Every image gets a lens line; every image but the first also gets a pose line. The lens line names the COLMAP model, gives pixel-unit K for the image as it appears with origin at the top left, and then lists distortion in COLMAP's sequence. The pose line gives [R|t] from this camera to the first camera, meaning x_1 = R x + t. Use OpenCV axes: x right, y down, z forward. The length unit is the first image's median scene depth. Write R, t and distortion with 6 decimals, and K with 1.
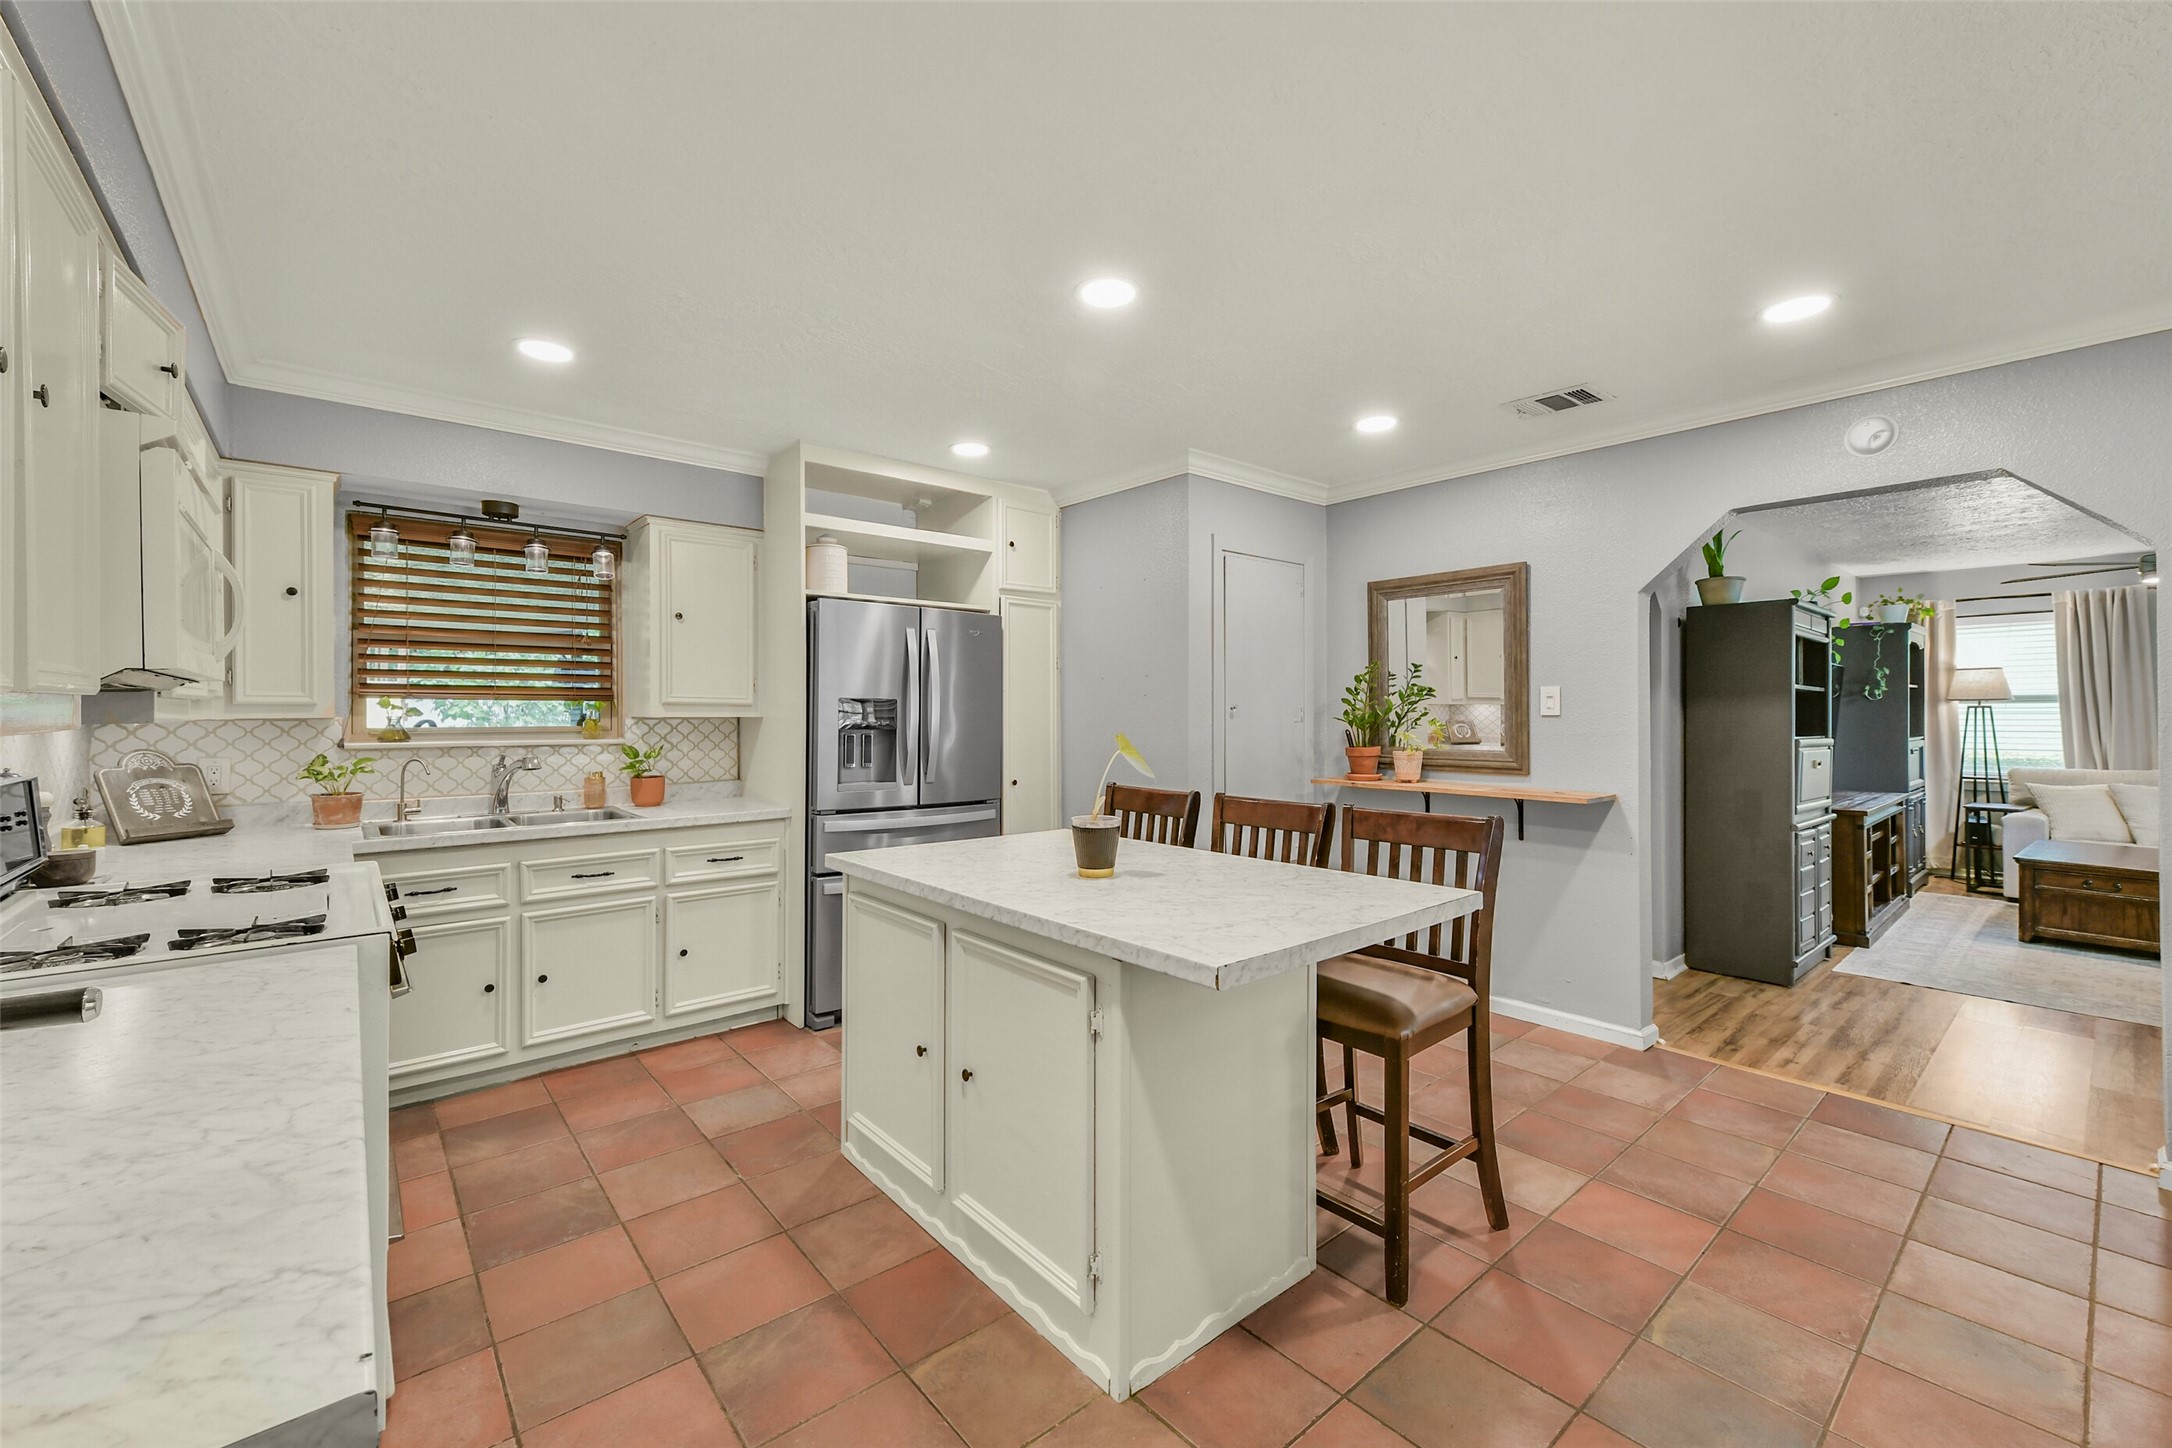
lens RADIAL K [[893.3, 0, 1089.4], [0, 893.3, 703.7], [0, 0, 1]] dist [0.000284, 0.000213]
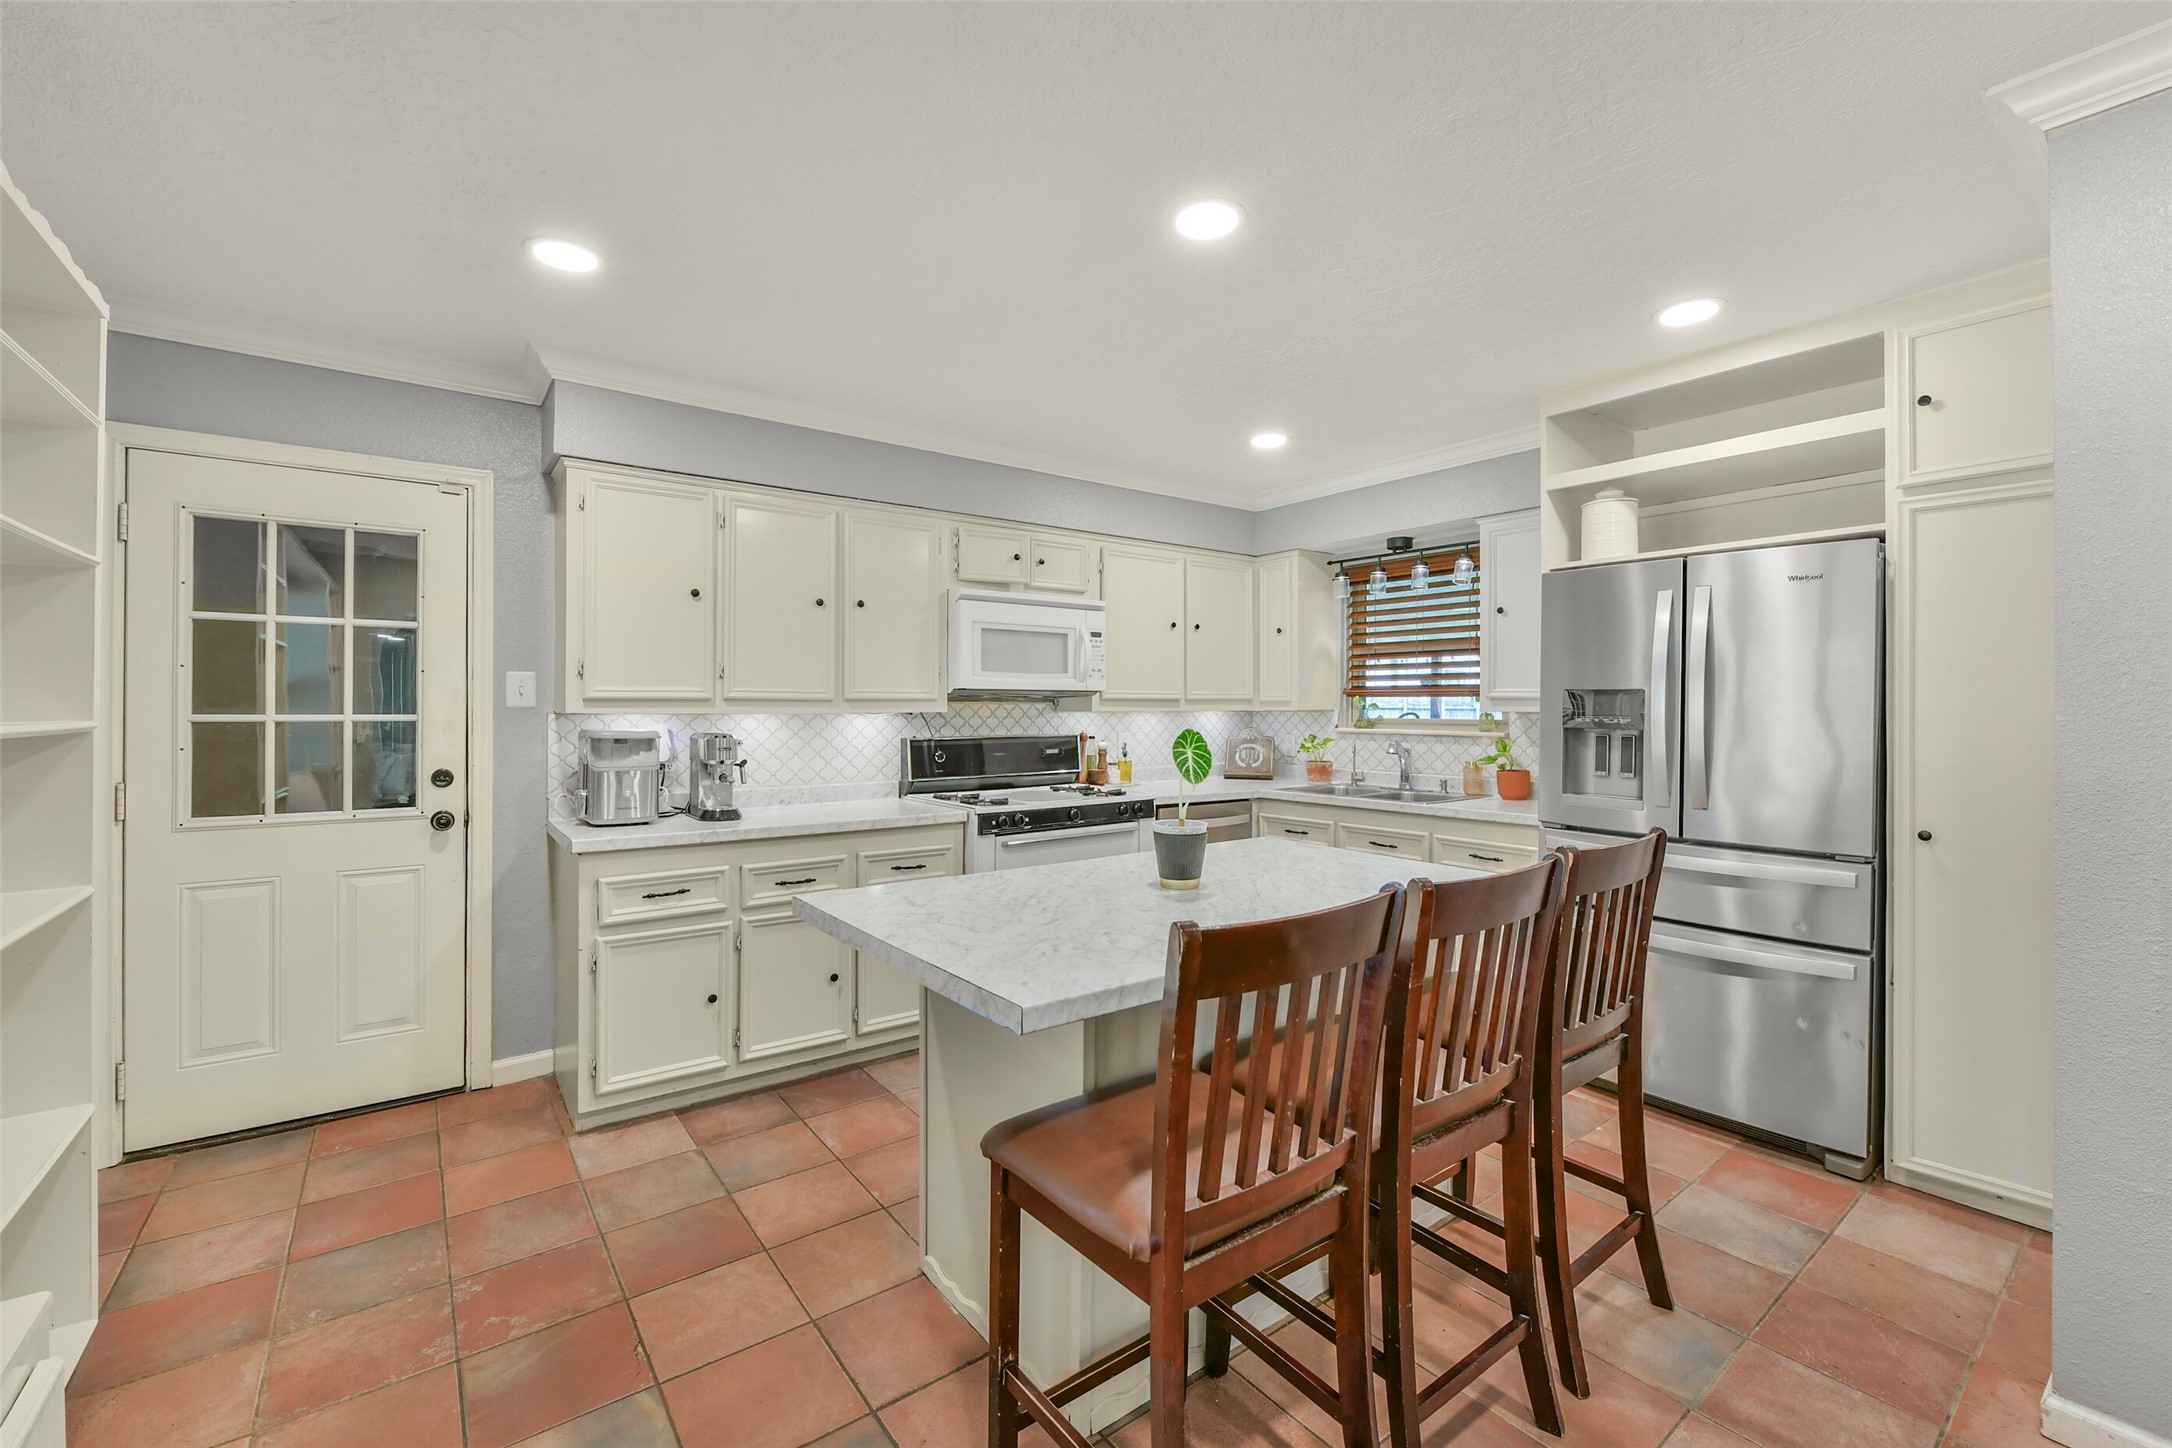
lens RADIAL K [[893.3, 0, 1077.9], [0, 893.3, 704.3], [0, 0, 1]] dist [0.000284, 0.000213]
pose [[-0.069997, -0.002275, -0.997545, 0.620806], [0.007200, 0.999970, -0.002786, 0.006270], [0.997521, -0.007377, -0.069979, 0.652437]]
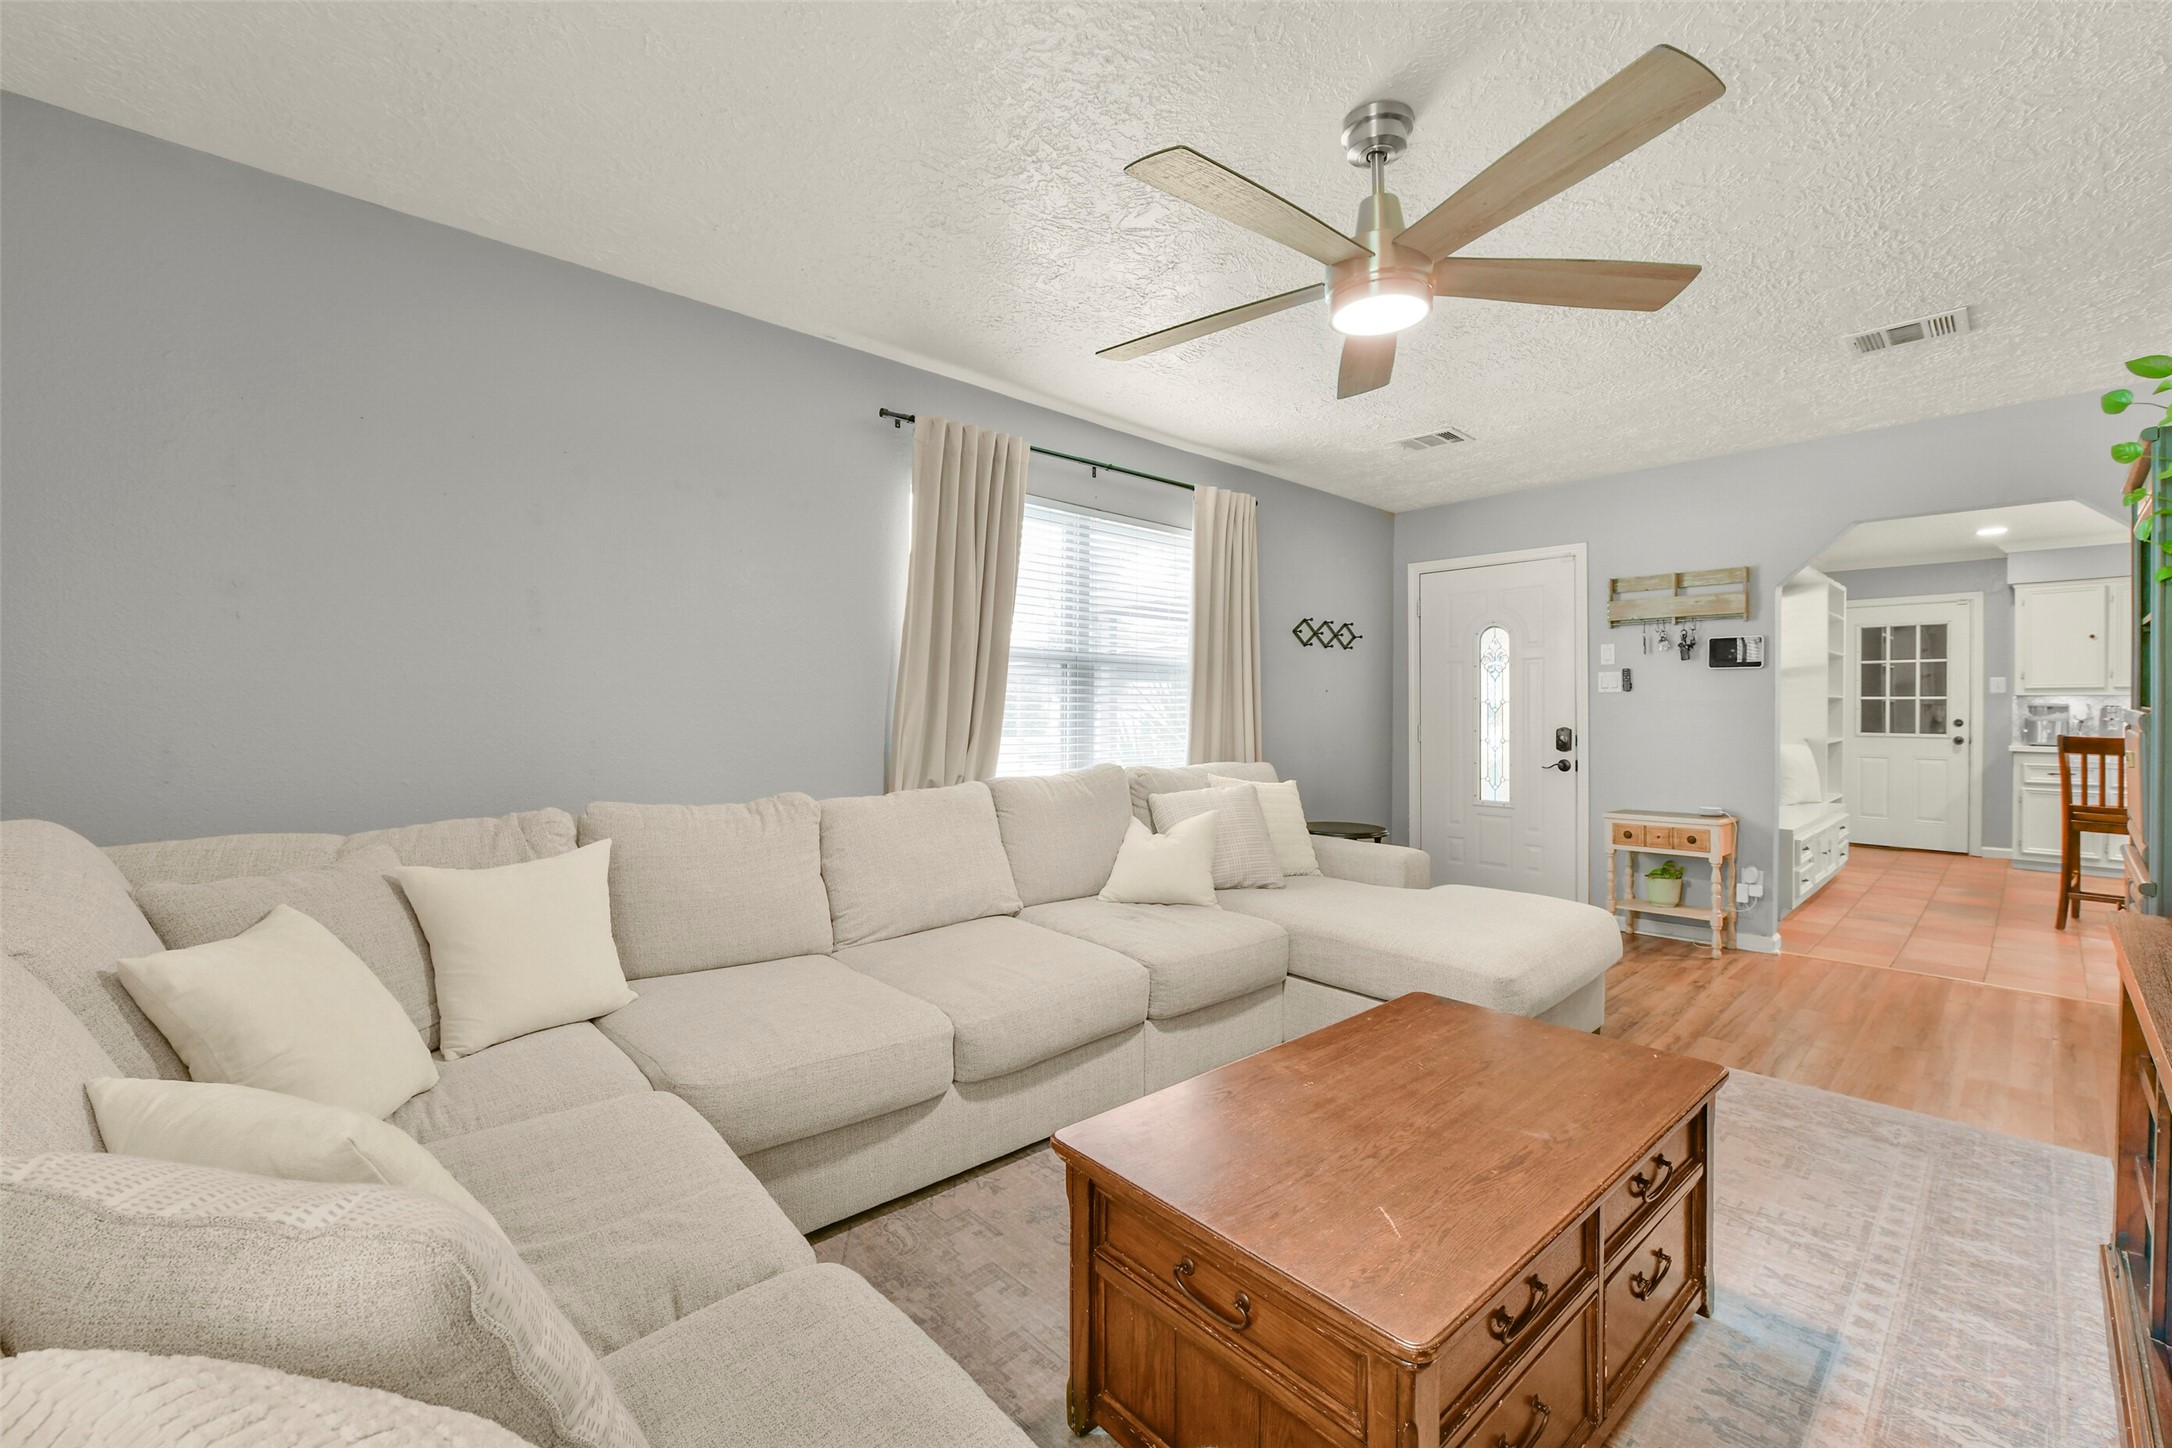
lens RADIAL K [[893.3, 0, 1091.2], [0, 893.3, 711.7], [0, 0, 1]] dist [0.000284, 0.000213]
pose [[-0.999699, -0.001863, -0.024446, 1.887141], [-0.001760, 0.999989, -0.004242, 0.057804], [0.024454, -0.004198, -0.999692, 2.026027]]
